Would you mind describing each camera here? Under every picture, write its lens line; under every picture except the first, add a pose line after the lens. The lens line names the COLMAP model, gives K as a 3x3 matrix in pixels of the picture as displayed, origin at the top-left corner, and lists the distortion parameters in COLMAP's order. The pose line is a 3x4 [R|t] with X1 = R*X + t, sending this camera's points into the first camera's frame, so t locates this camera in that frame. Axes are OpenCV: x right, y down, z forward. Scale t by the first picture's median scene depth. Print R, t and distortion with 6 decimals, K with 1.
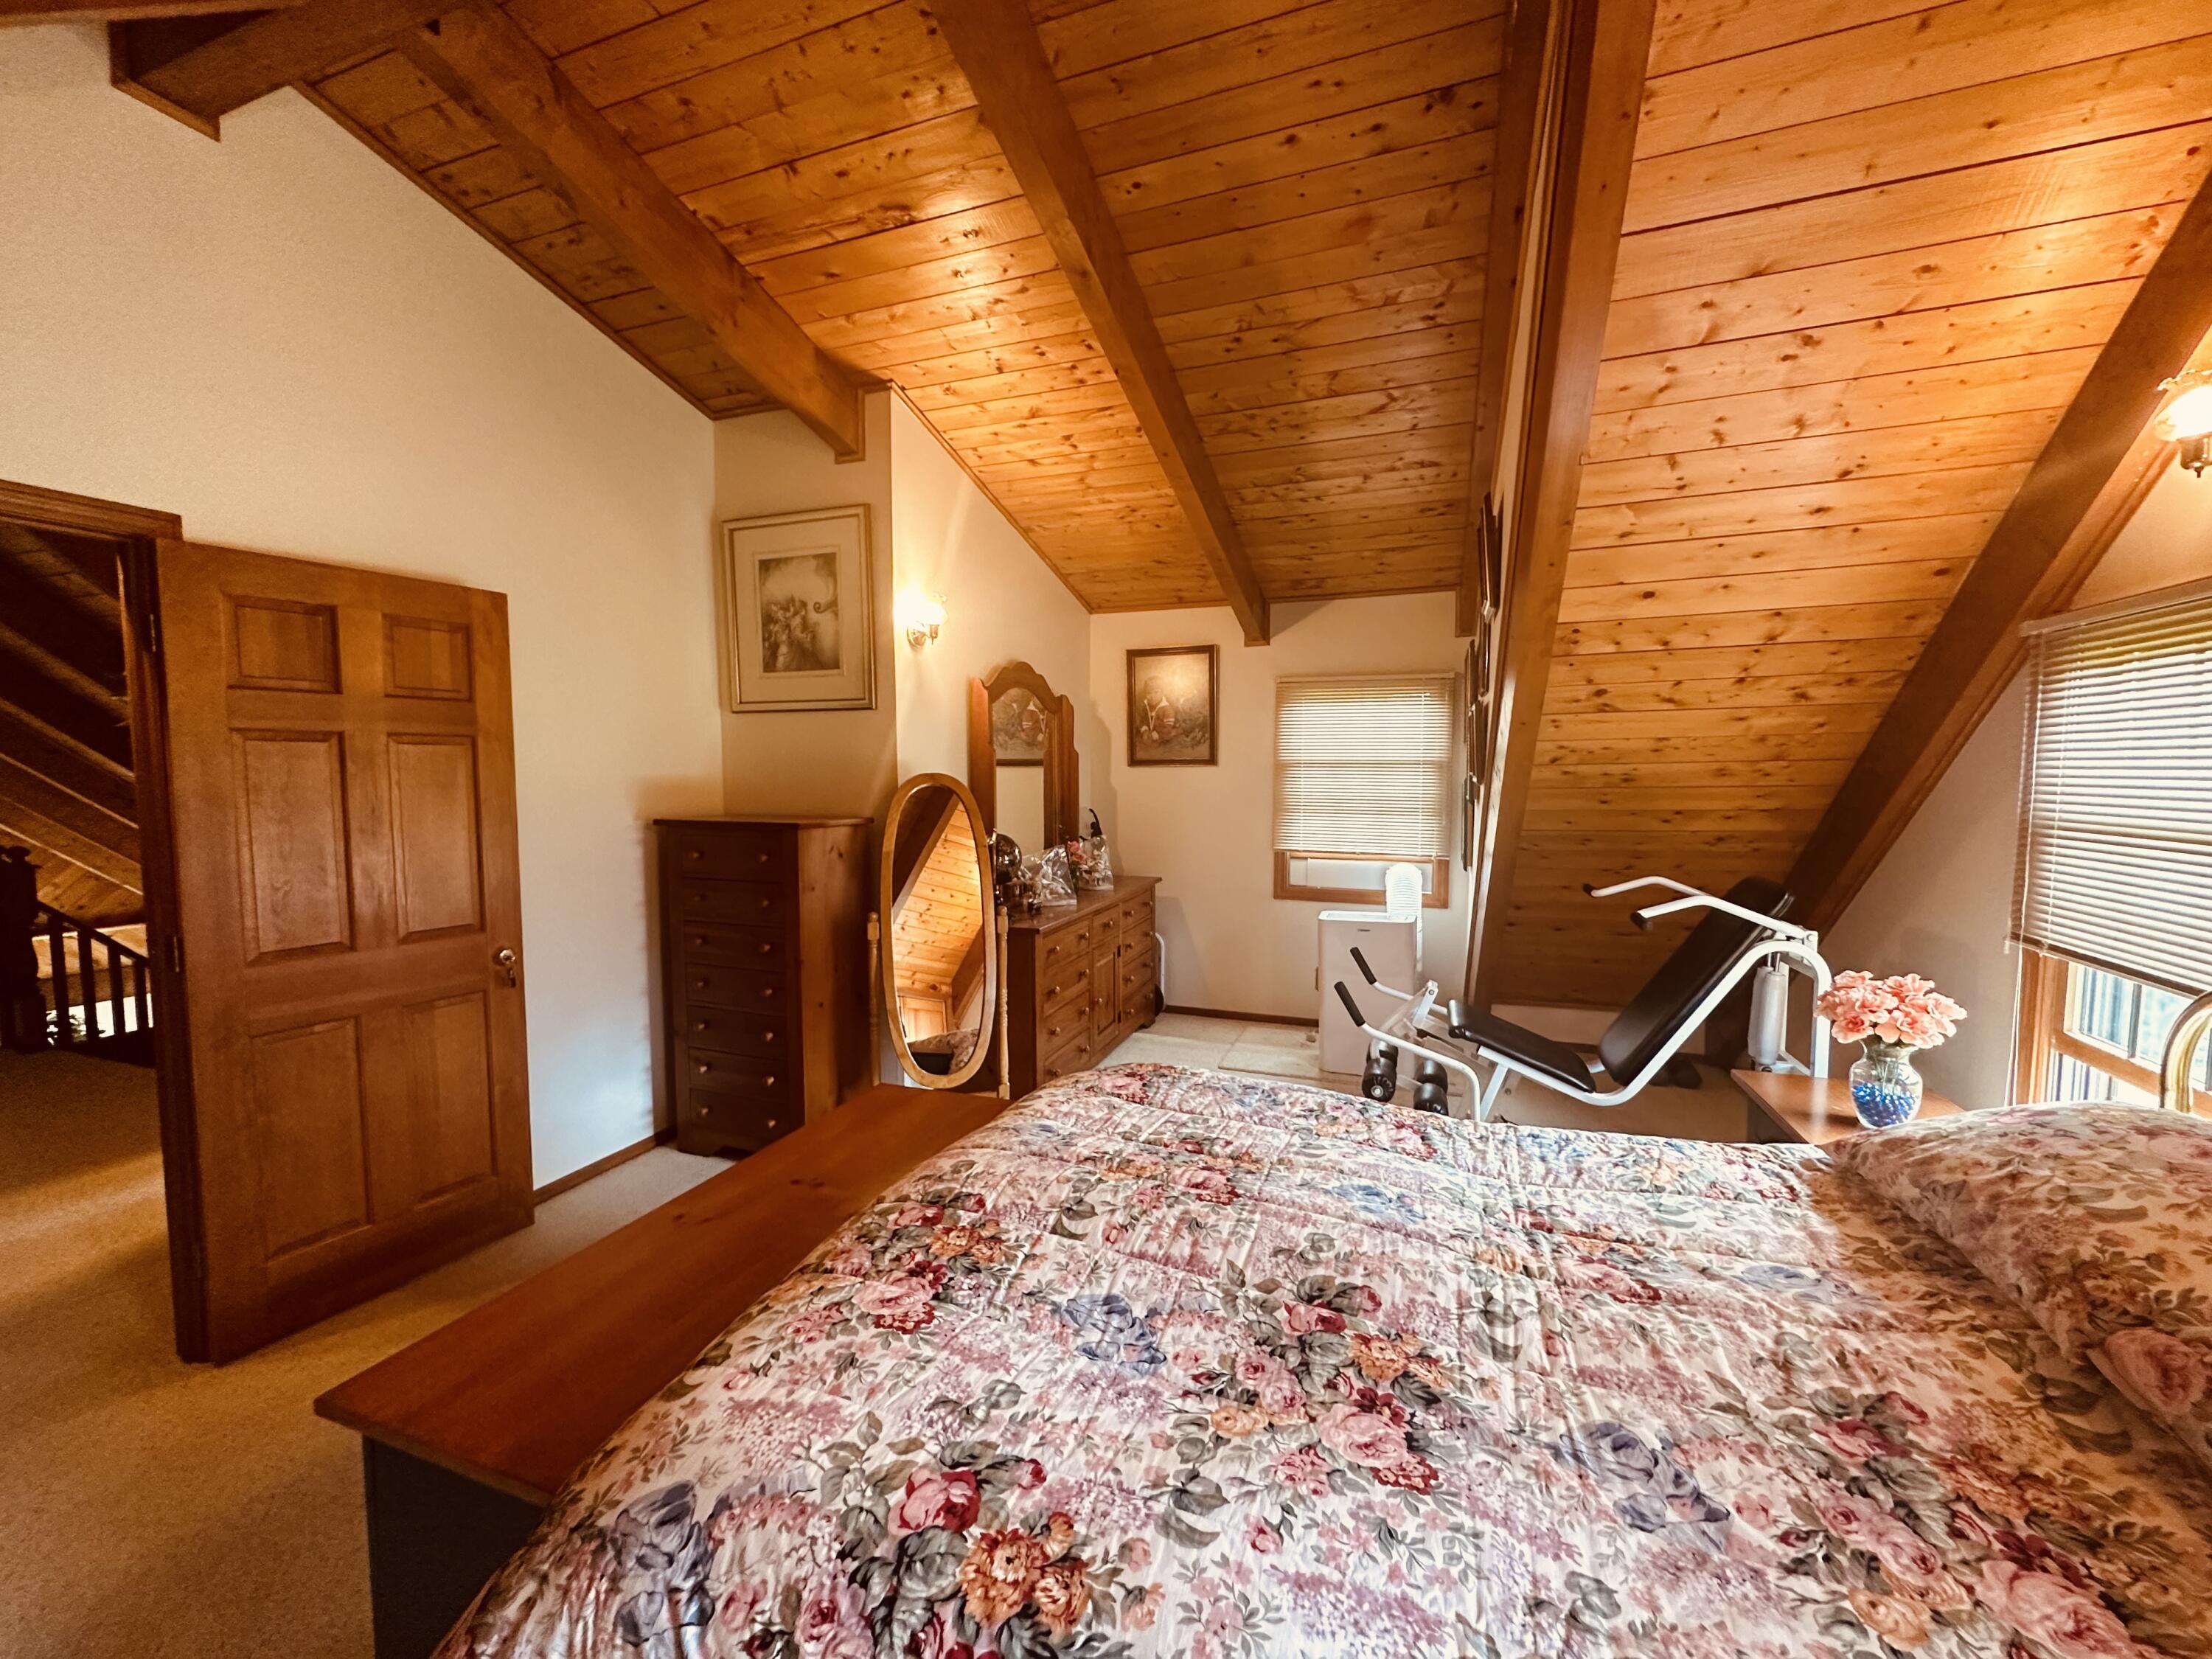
lens RADIAL K [[881.9, 0, 1106.0], [0, 881.9, 829.5], [0, 0, 1]] dist [-0.001251, 0.000412]
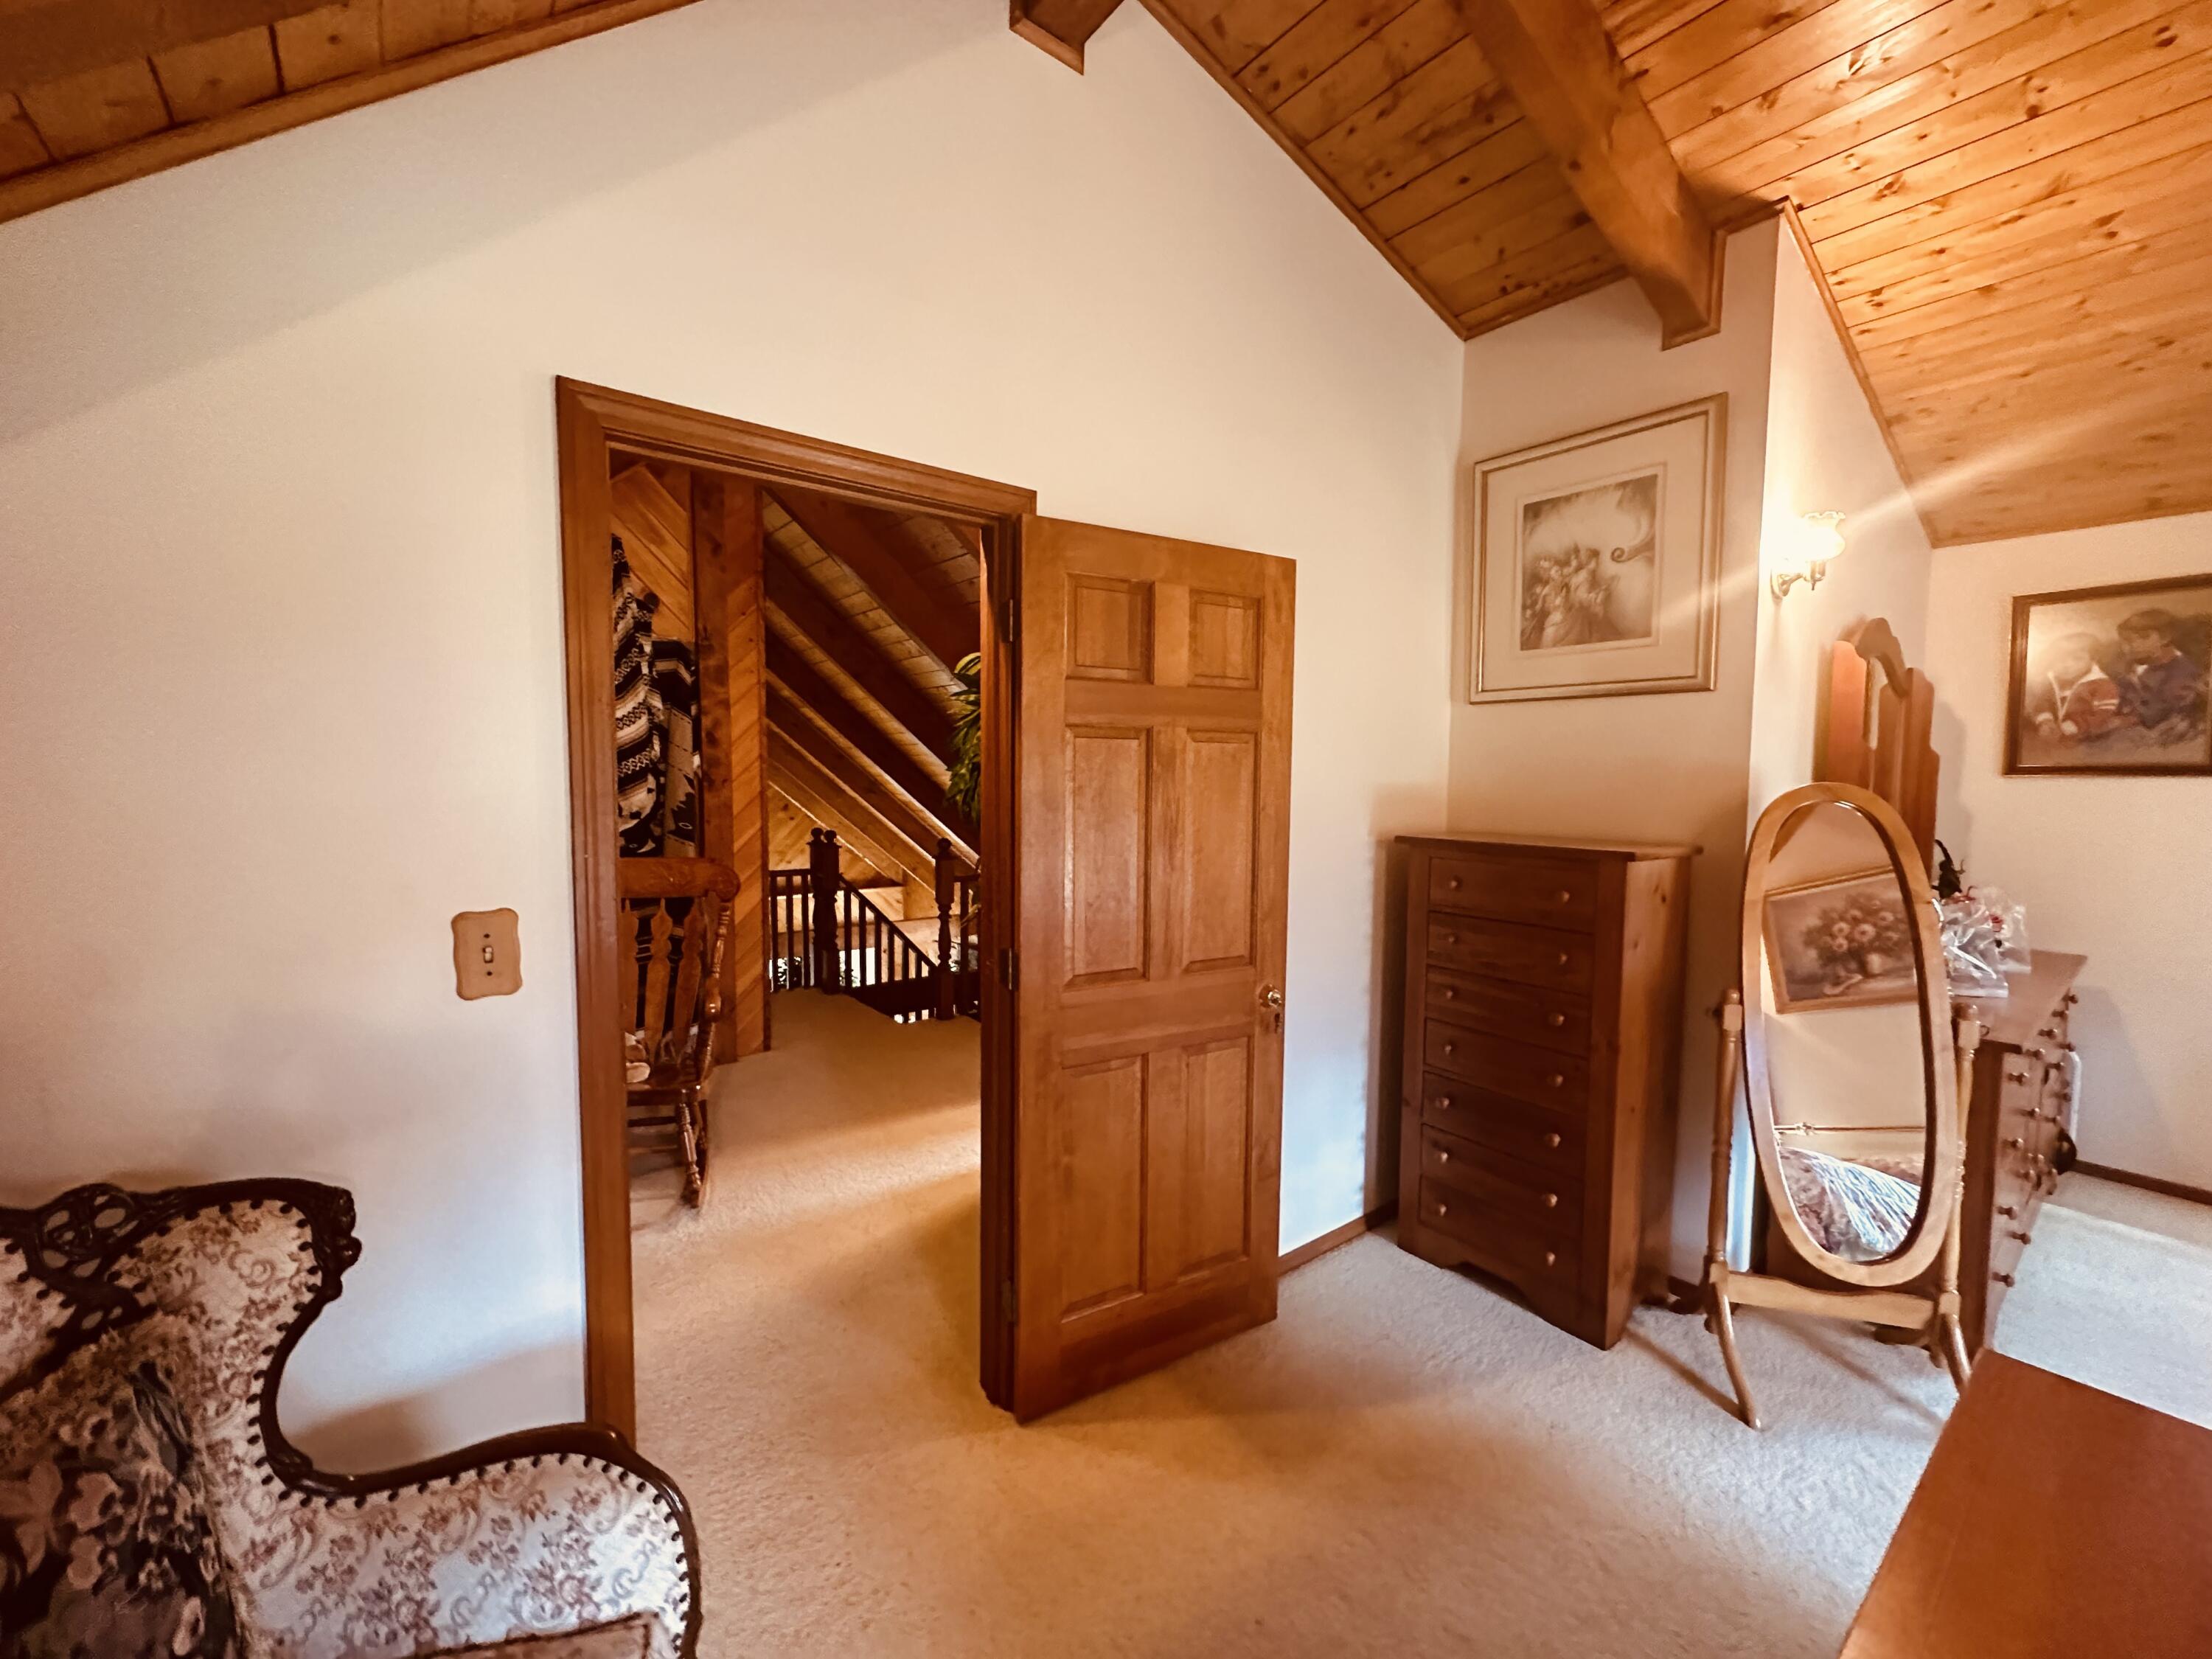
lens RADIAL K [[881.9, 0, 1106.0], [0, 881.9, 829.5], [0, 0, 1]] dist [-0.001251, 0.000412]
pose [[0.852134, 0.042153, -0.521623, -0.319378], [-0.046251, 0.998916, 0.005167, -0.009058], [0.521276, 0.019723, 0.853160, 0.169954]]
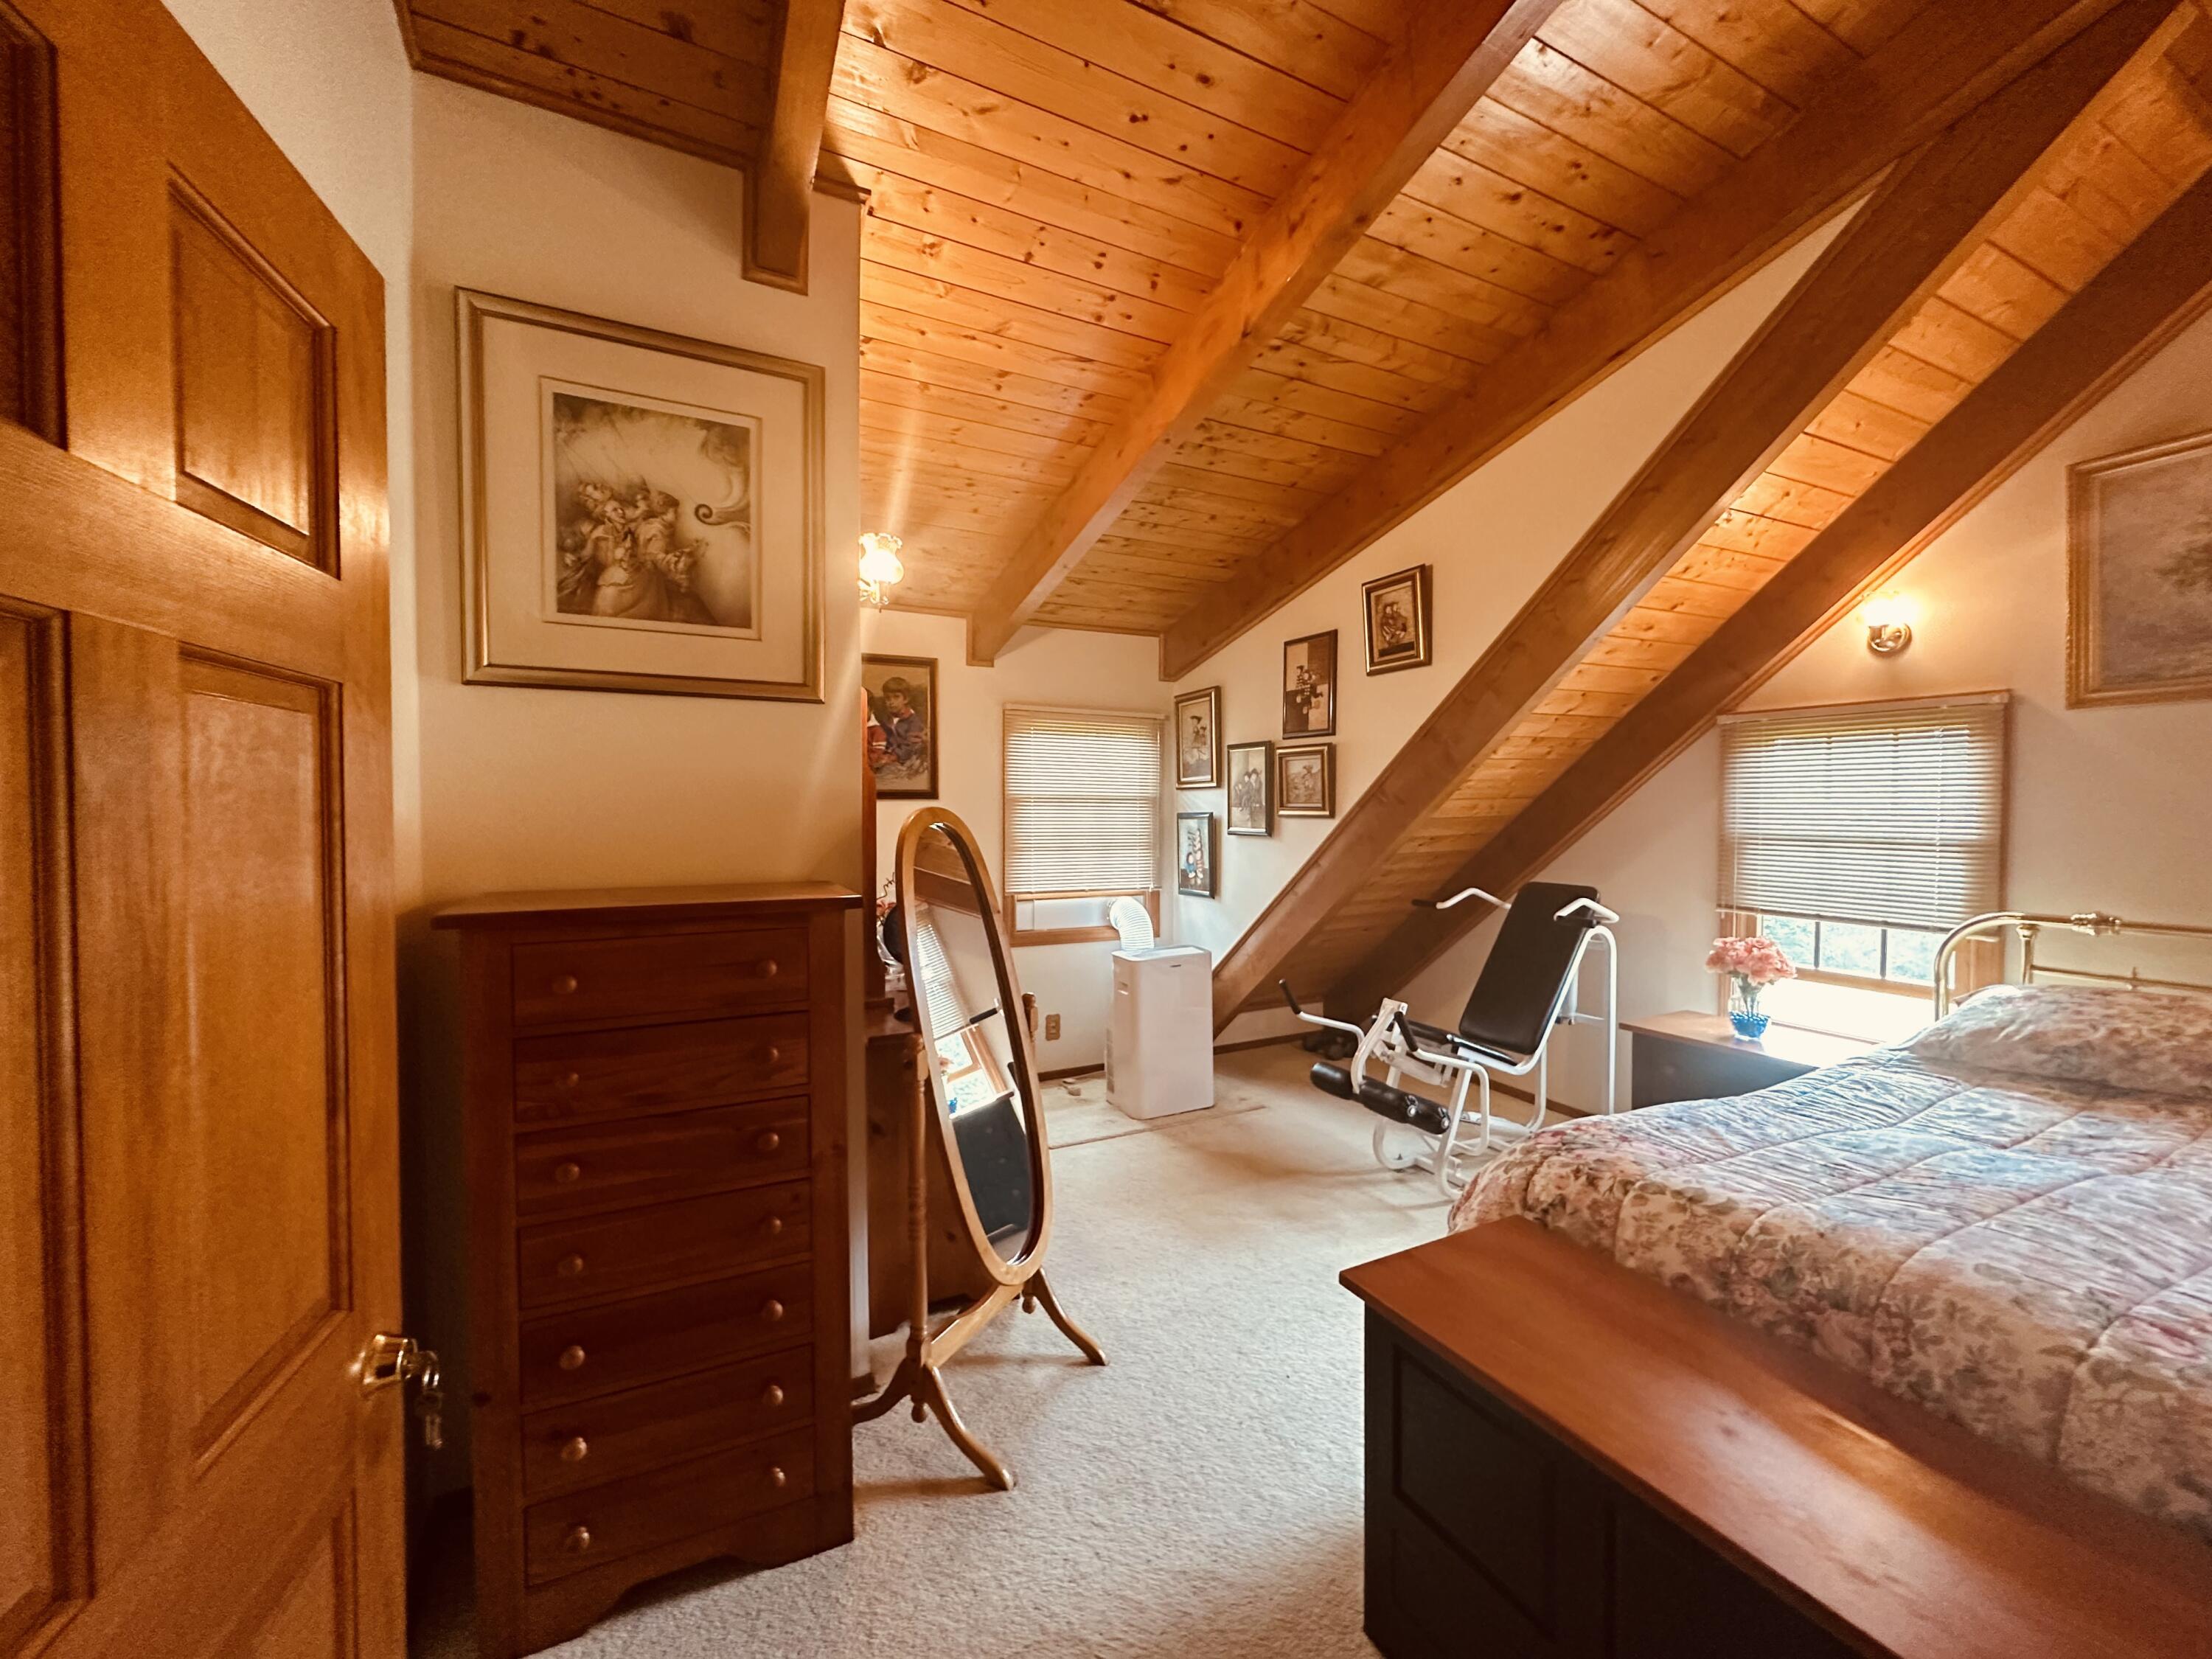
lens RADIAL K [[880.2, 0, 1106.0], [0, 880.2, 829.5], [0, 0, 1]] dist [-0.003632, -0.000196]
pose [[0.677548, -0.019349, 0.735224, -0.610022], [0.050398, 0.998526, -0.020166, -0.028747], [-0.733750, 0.050717, 0.677524, 0.474646]]
